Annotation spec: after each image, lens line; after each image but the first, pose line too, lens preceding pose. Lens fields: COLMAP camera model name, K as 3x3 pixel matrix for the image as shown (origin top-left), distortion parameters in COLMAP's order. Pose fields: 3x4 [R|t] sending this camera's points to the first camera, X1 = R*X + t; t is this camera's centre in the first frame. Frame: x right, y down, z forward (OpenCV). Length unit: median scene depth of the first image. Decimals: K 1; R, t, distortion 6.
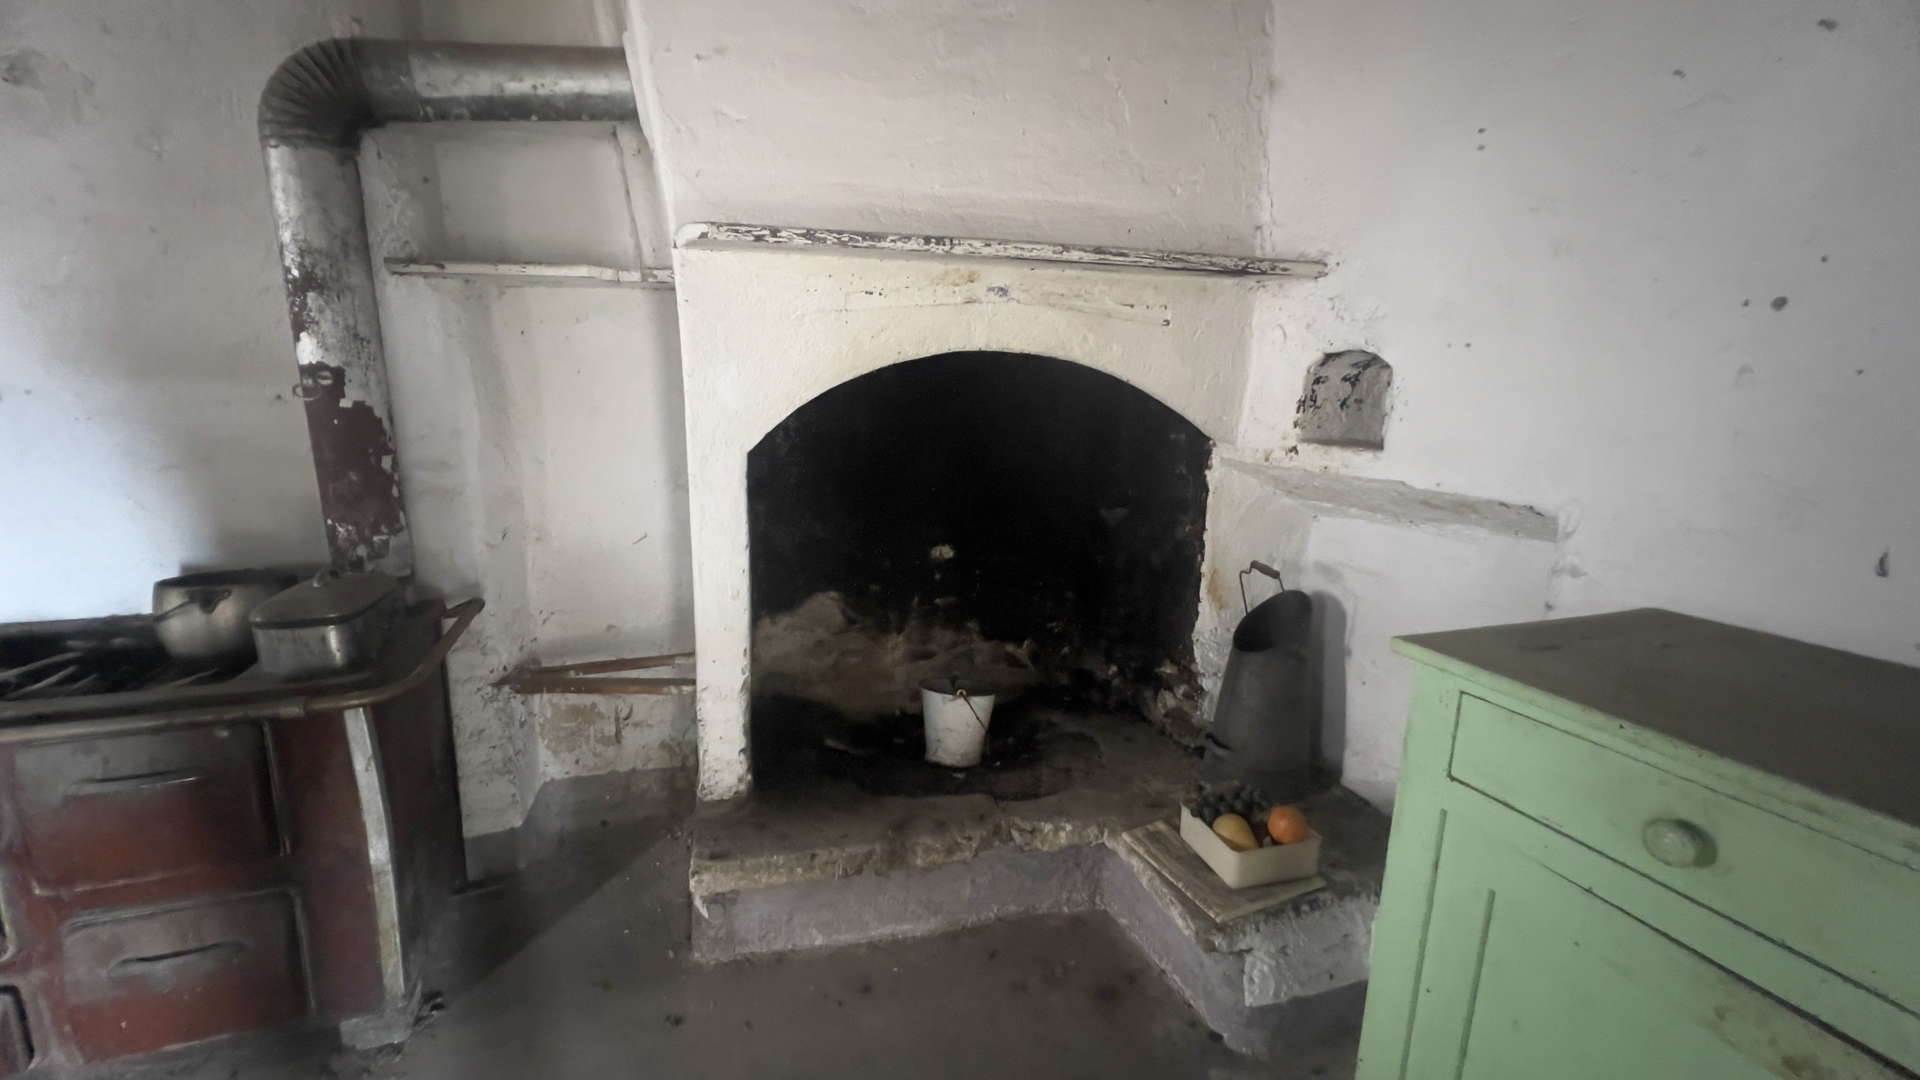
lens RADIAL K [[766.5, 0, 966.8], [0, 766.5, 537.1], [0, 0, 1]] dist [-0.003366, 0.000721]
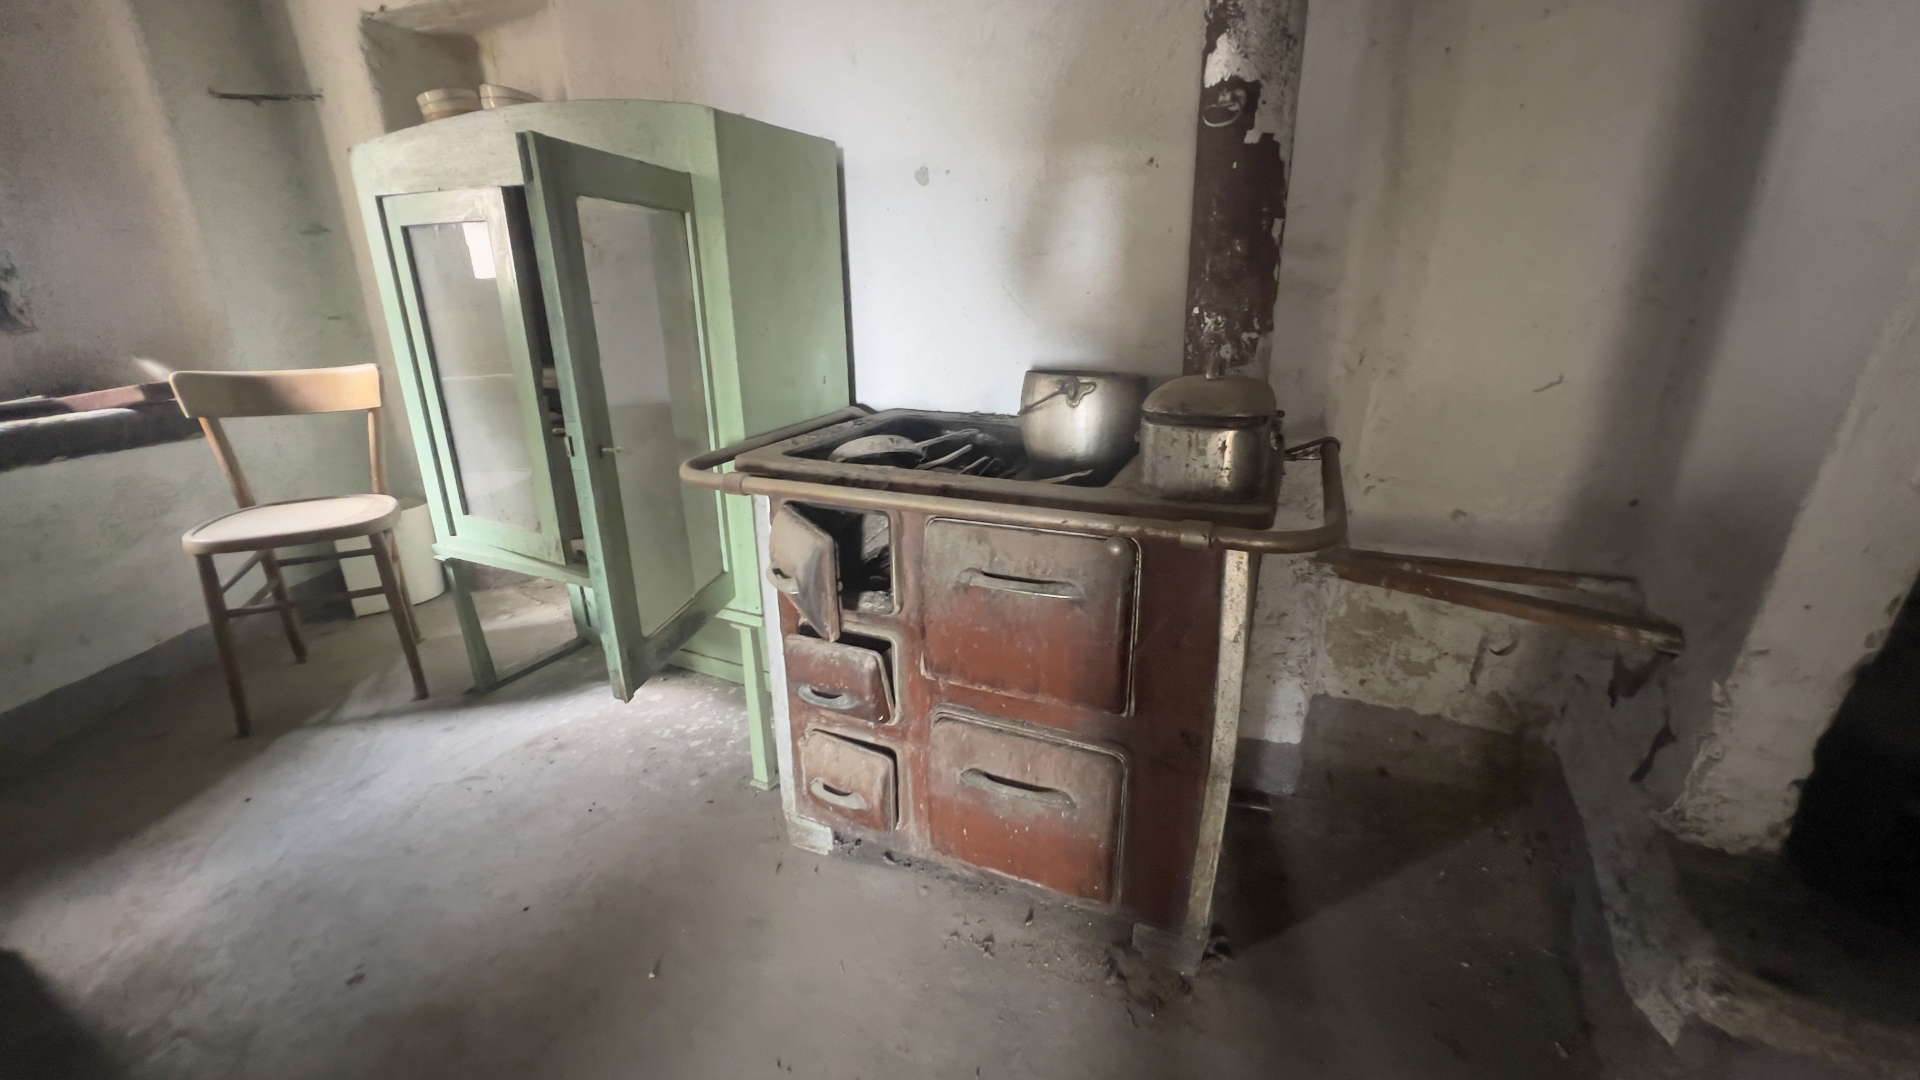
lens RADIAL K [[766.5, 0, 960.7], [0, 766.5, 532.1], [0, 0, 1]] dist [-0.003366, 0.000721]
pose [[0.713343, 0.187982, -0.675133, -0.444859], [-0.110520, 0.981474, 0.156503, 0.106959], [0.692045, -0.037024, 0.720904, 0.271760]]
